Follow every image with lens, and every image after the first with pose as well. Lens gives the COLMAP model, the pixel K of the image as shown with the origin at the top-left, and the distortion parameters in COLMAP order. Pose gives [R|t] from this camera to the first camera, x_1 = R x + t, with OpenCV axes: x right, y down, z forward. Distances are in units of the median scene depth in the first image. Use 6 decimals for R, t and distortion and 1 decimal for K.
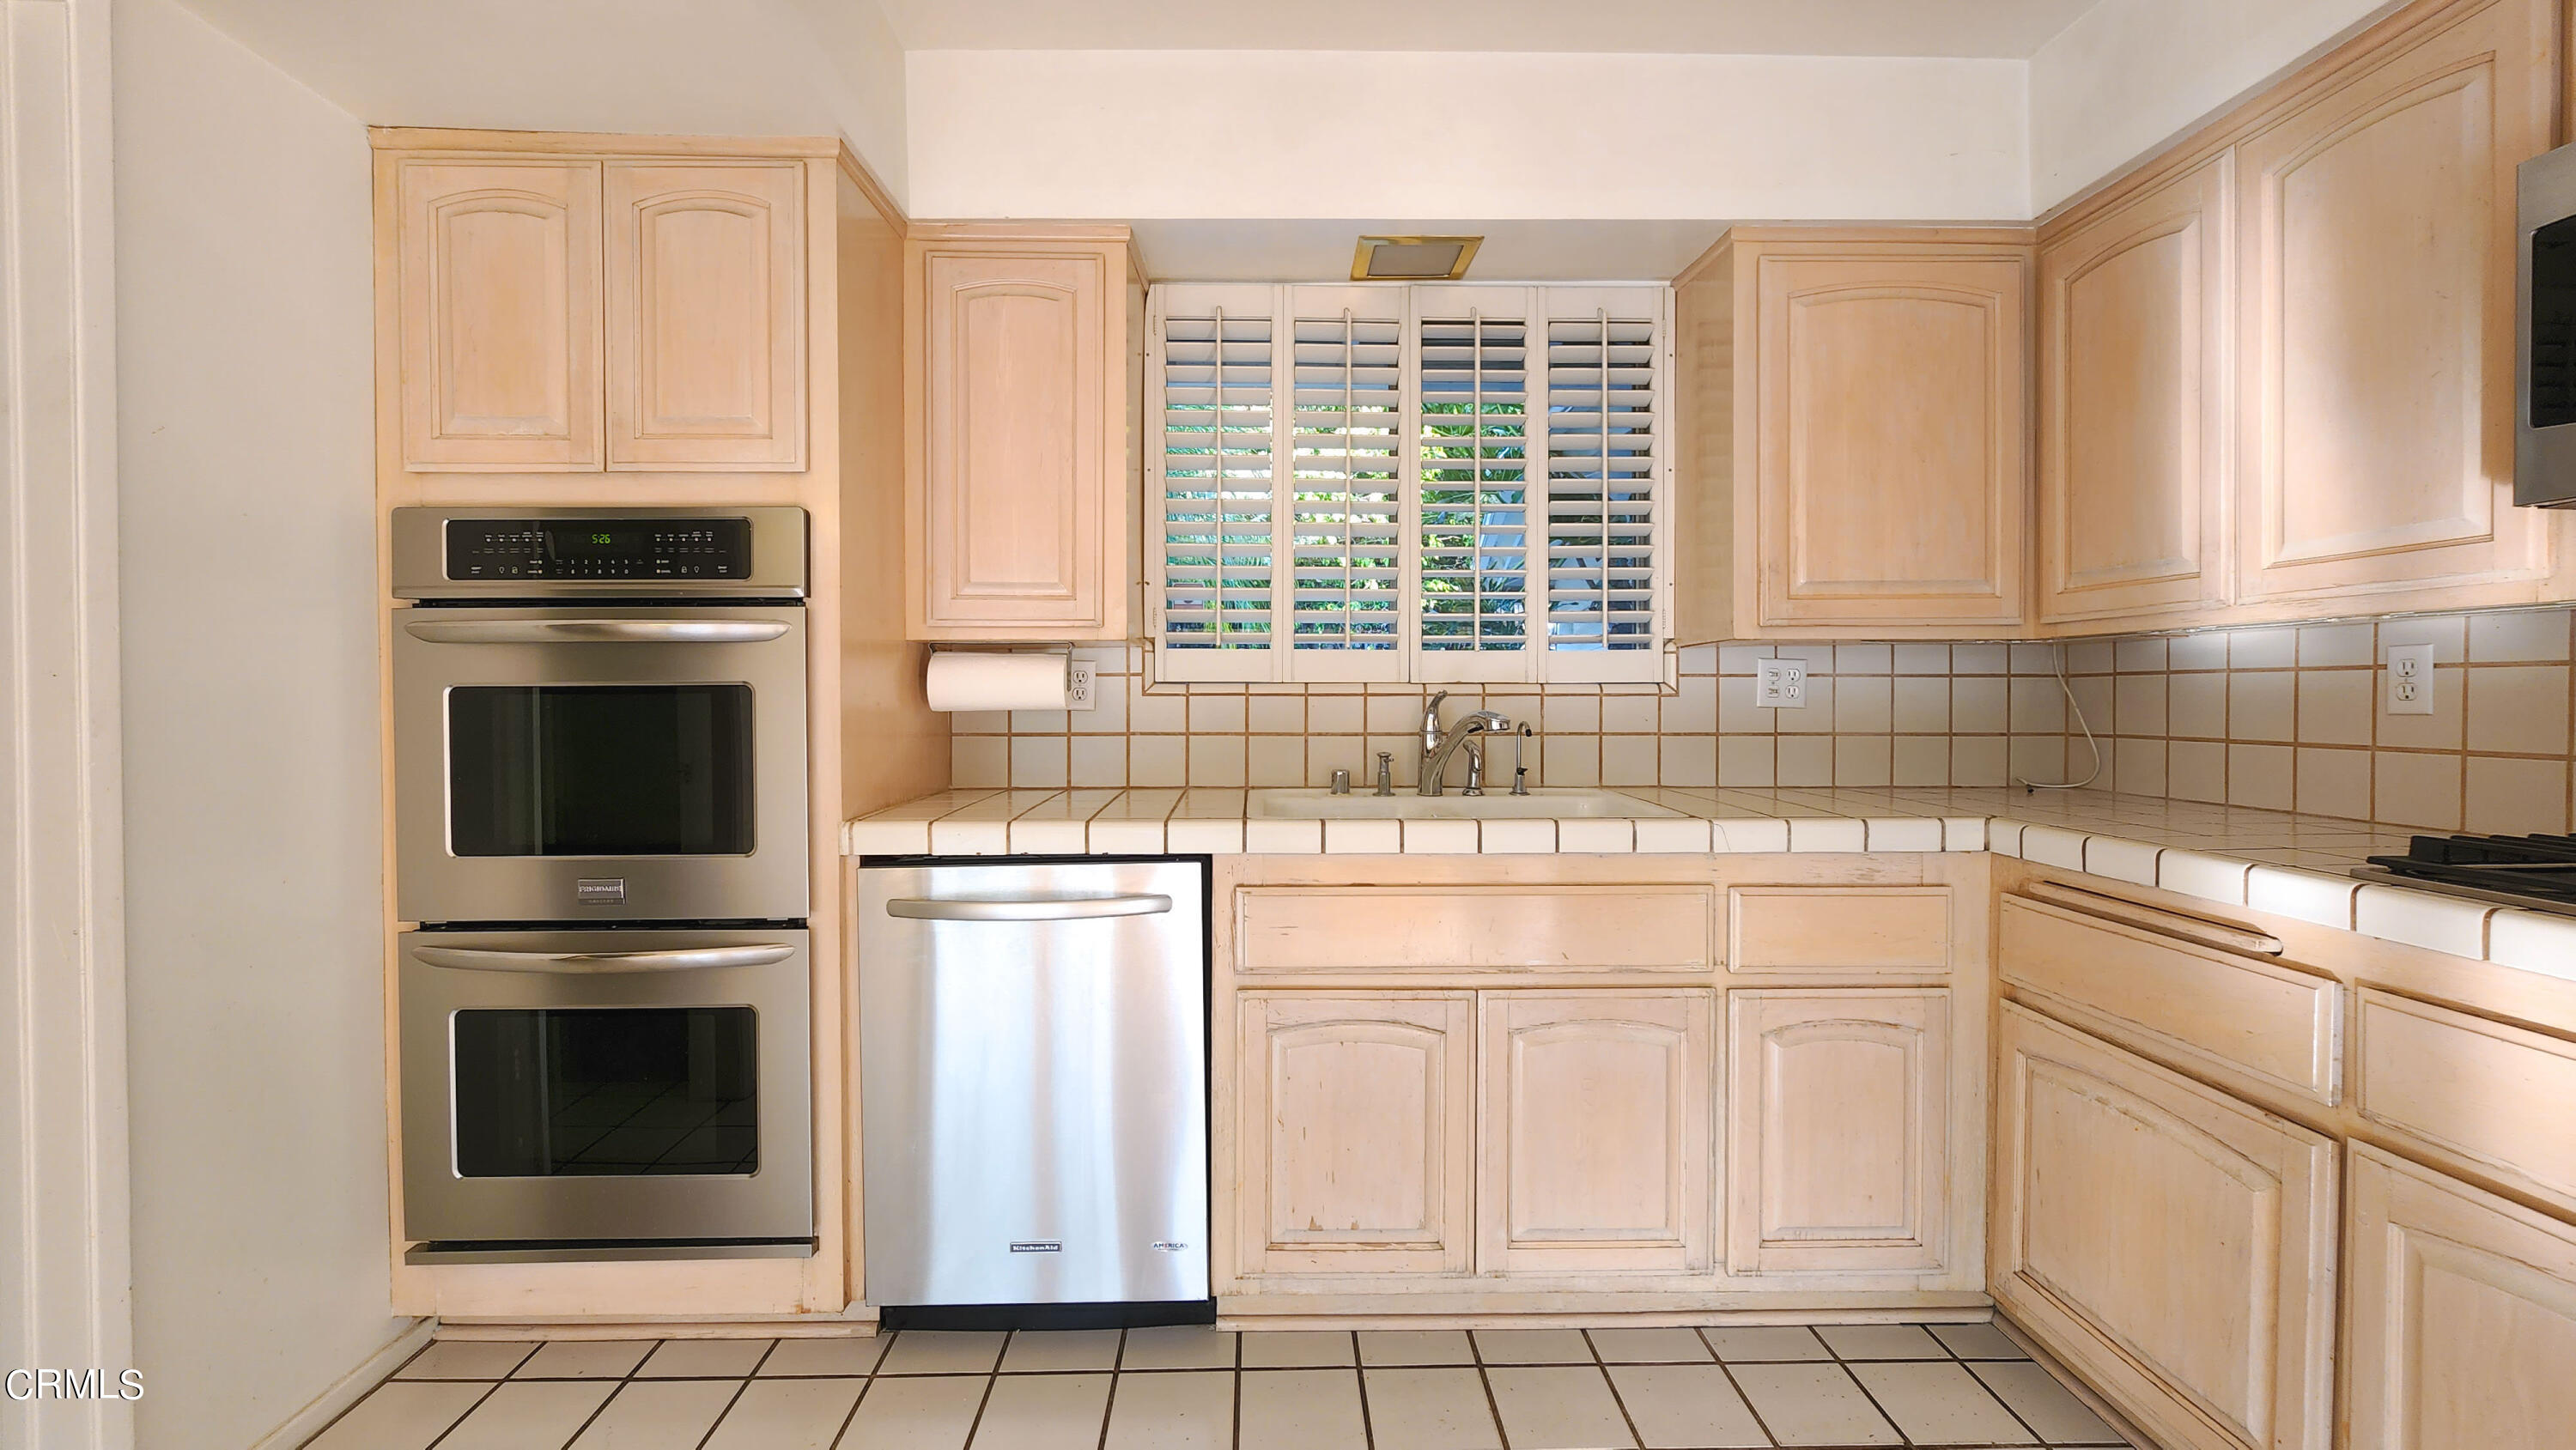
lens RADIAL K [[1071.3, 0, 1278.2], [0, 1071.3, 704.6], [0, 0, 1]] dist [0.001722, 0.000413]
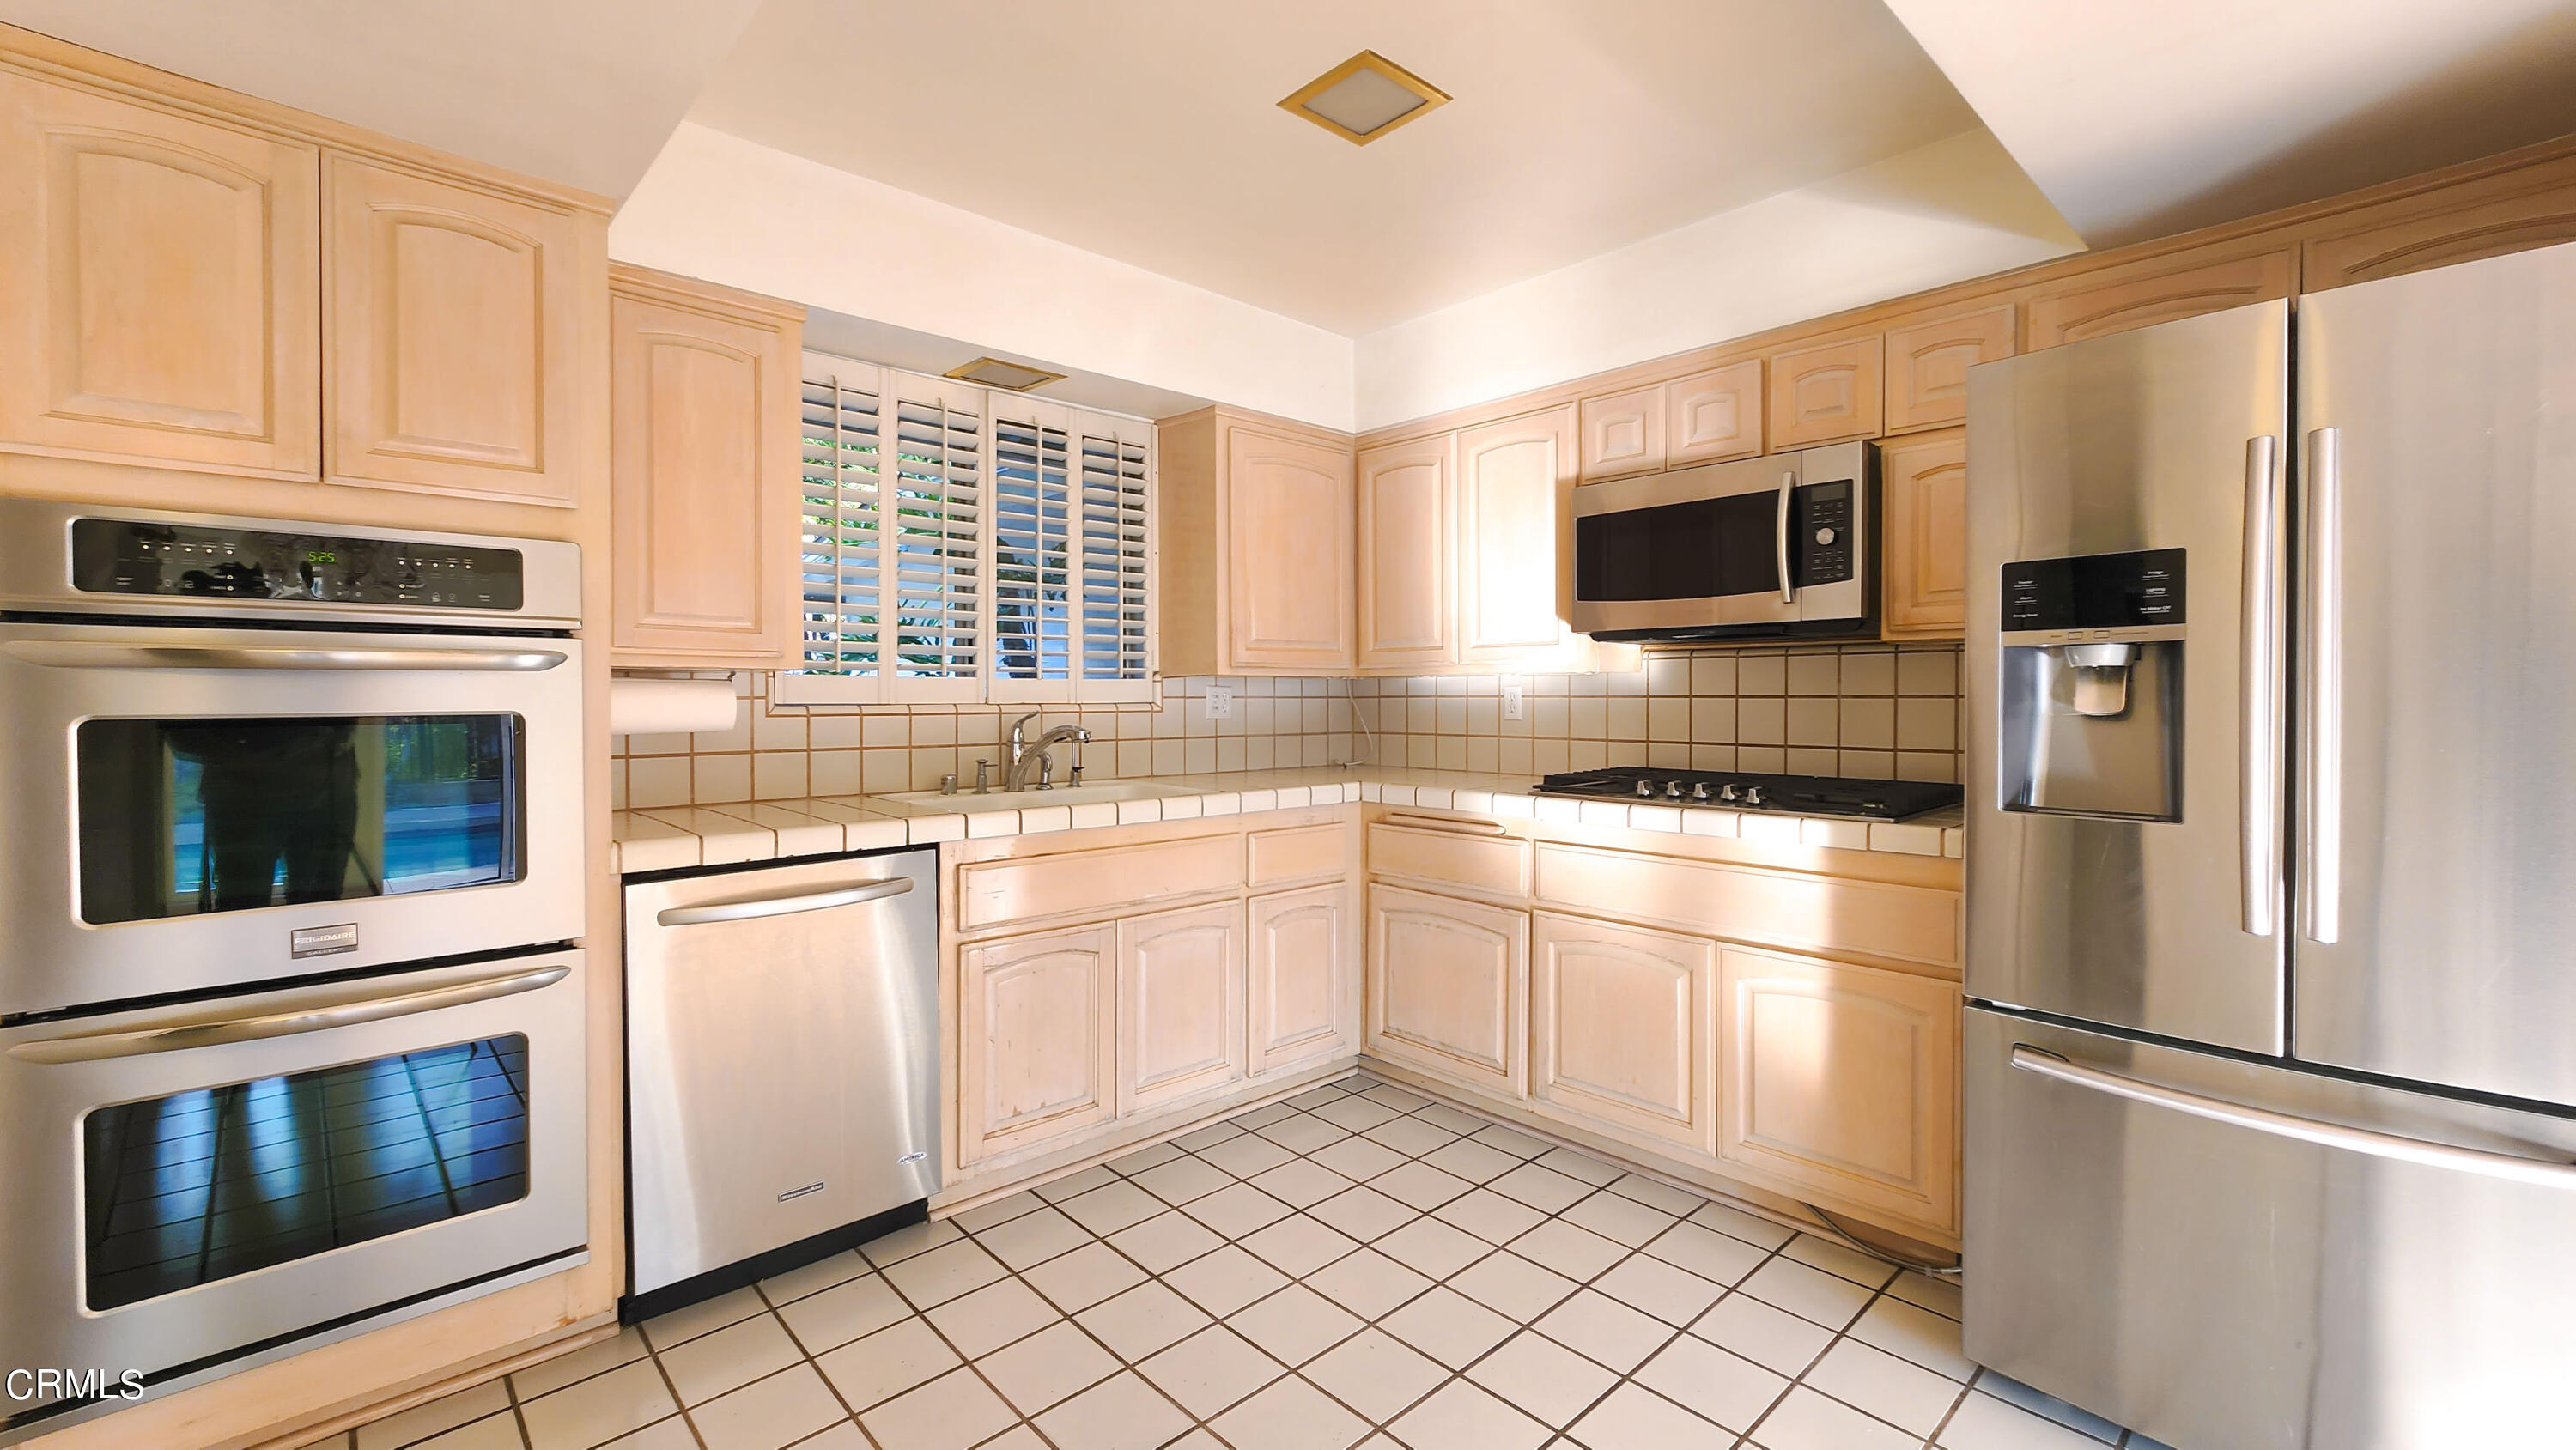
lens RADIAL K [[1071.3, 0, 1278.2], [0, 1071.3, 704.6], [0, 0, 1]] dist [0.001722, 0.000413]
pose [[0.747097, -0.005400, 0.664693, -0.575050], [0.008488, 0.999963, -0.001416, -0.018223], [-0.664661, 0.006700, 0.747115, -0.210303]]
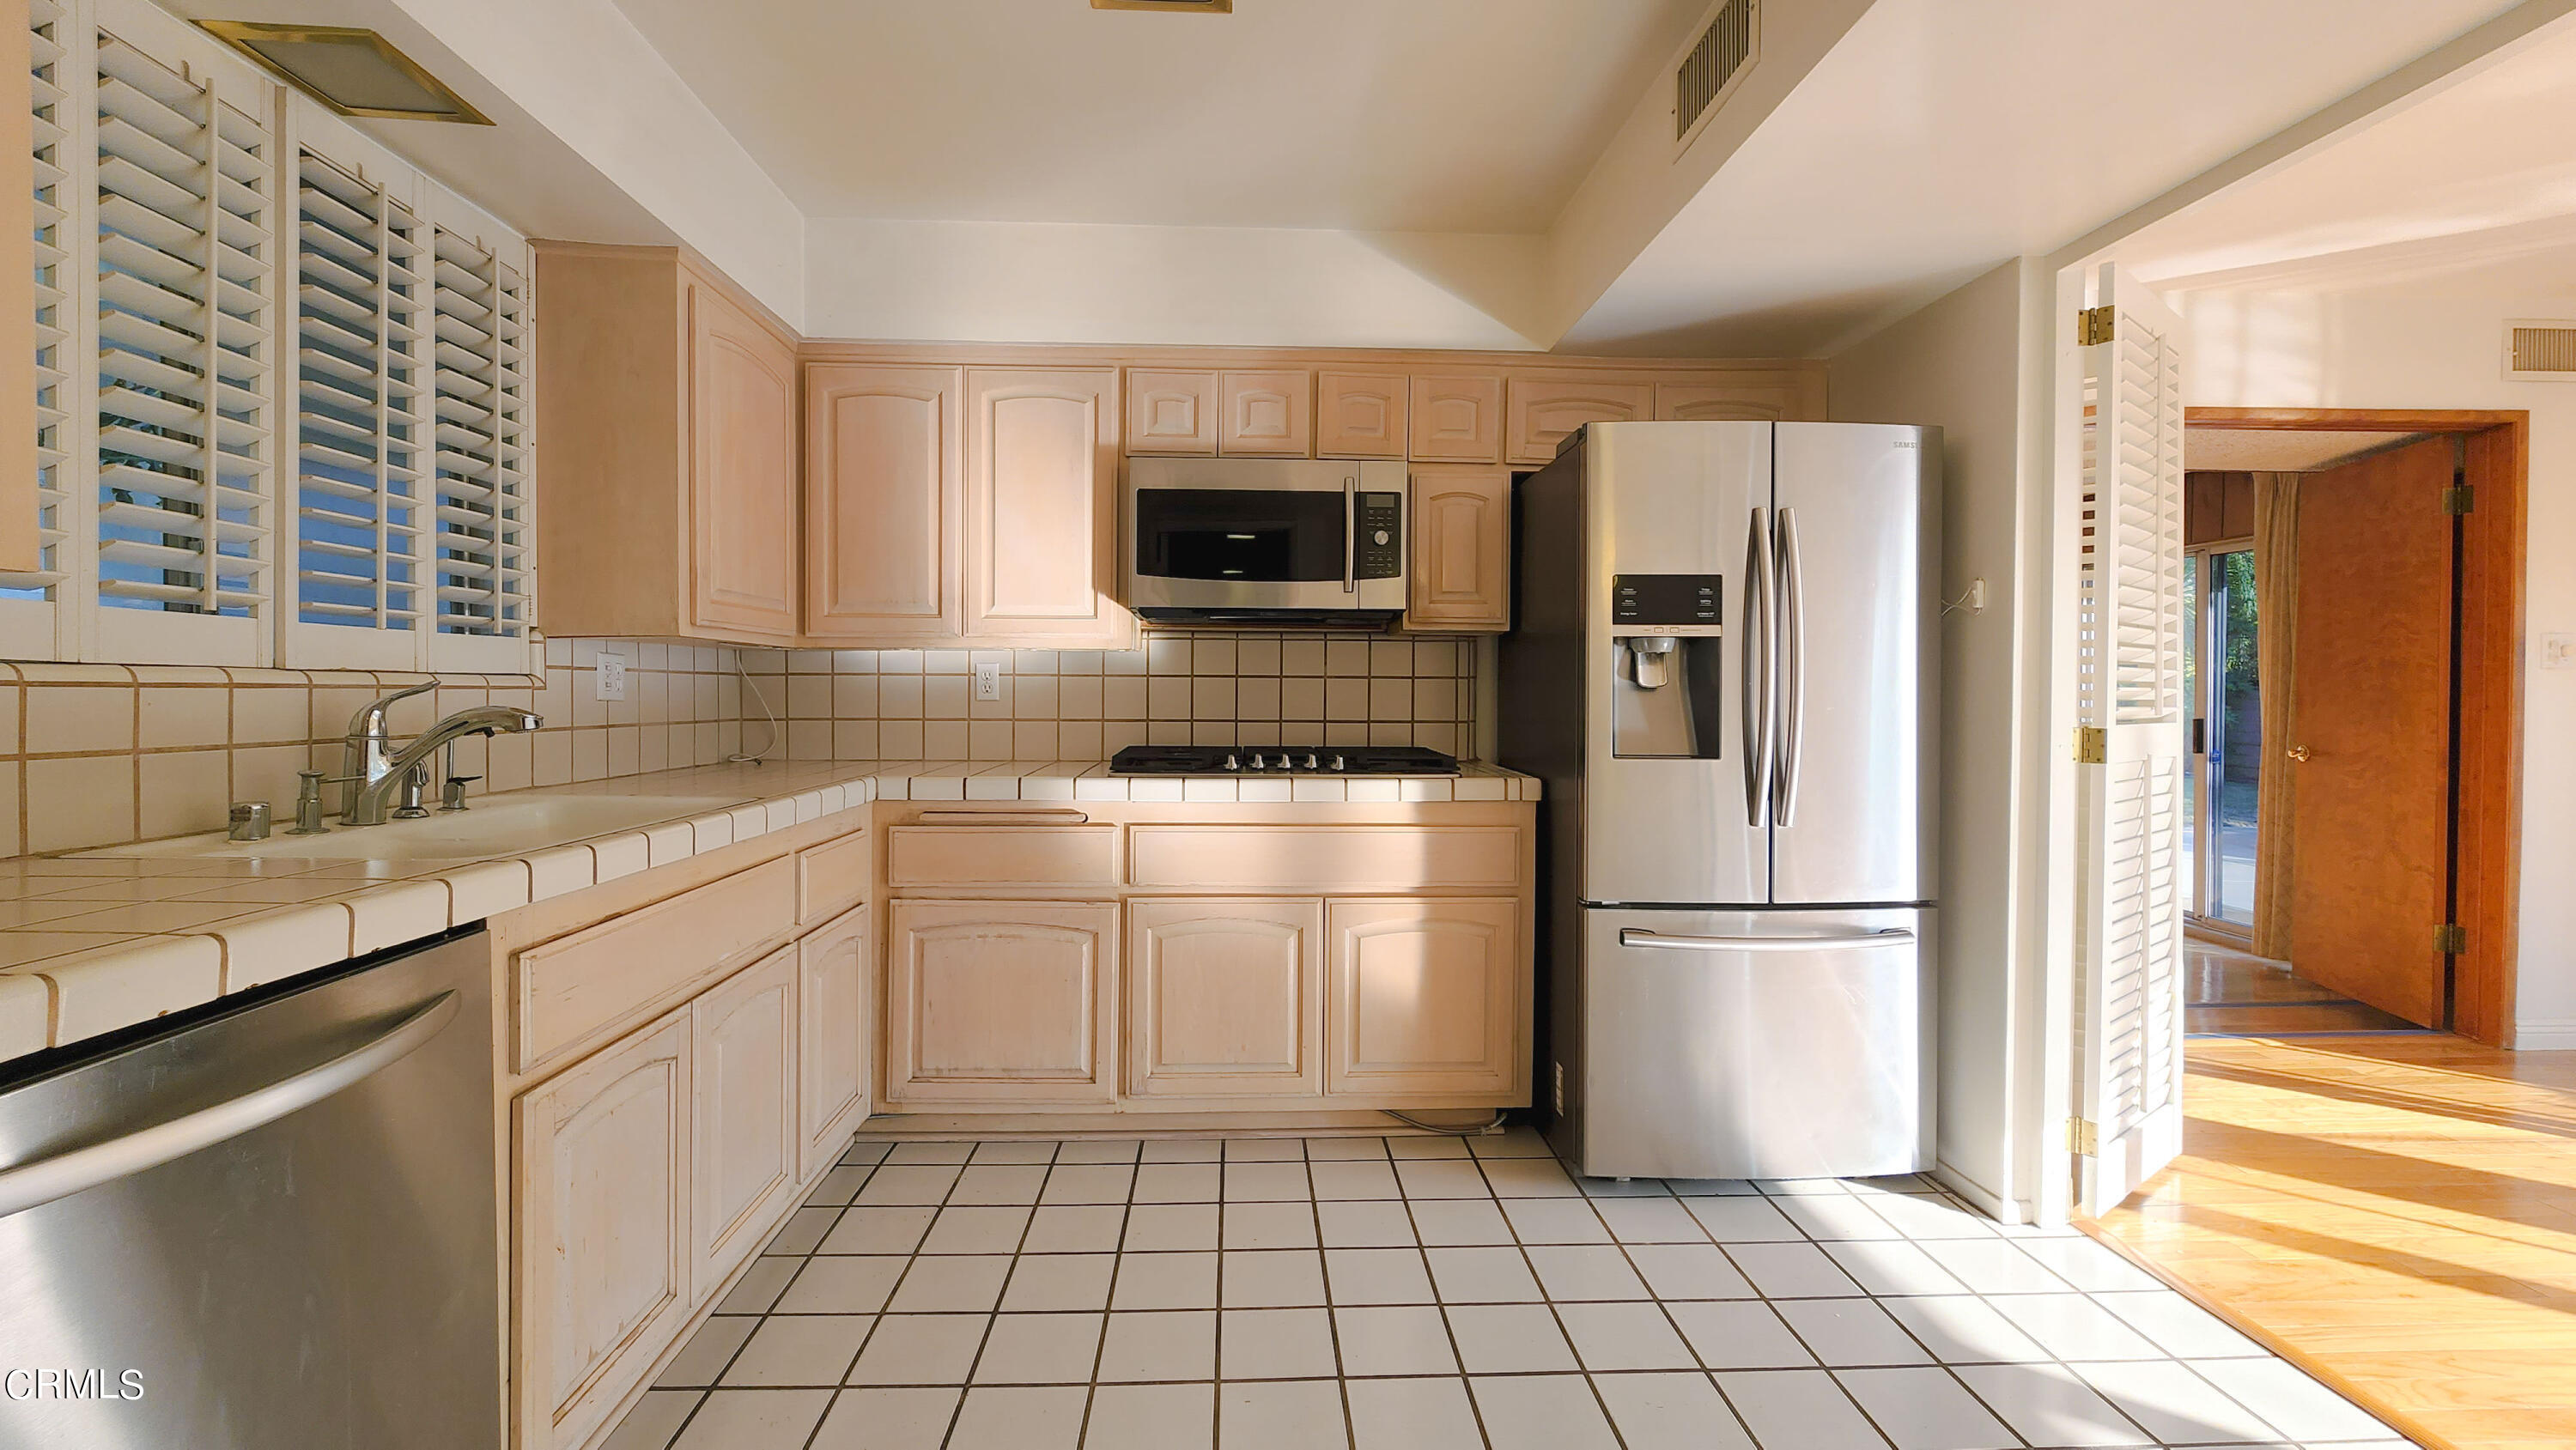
lens RADIAL K [[1071.3, 0, 1278.2], [0, 1071.3, 704.6], [0, 0, 1]] dist [0.001722, 0.000413]
pose [[-0.026010, -0.011593, 0.999594, -0.724117], [0.005797, 0.999914, 0.011747, -0.001949], [-0.999645, 0.006101, -0.025940, 0.481403]]
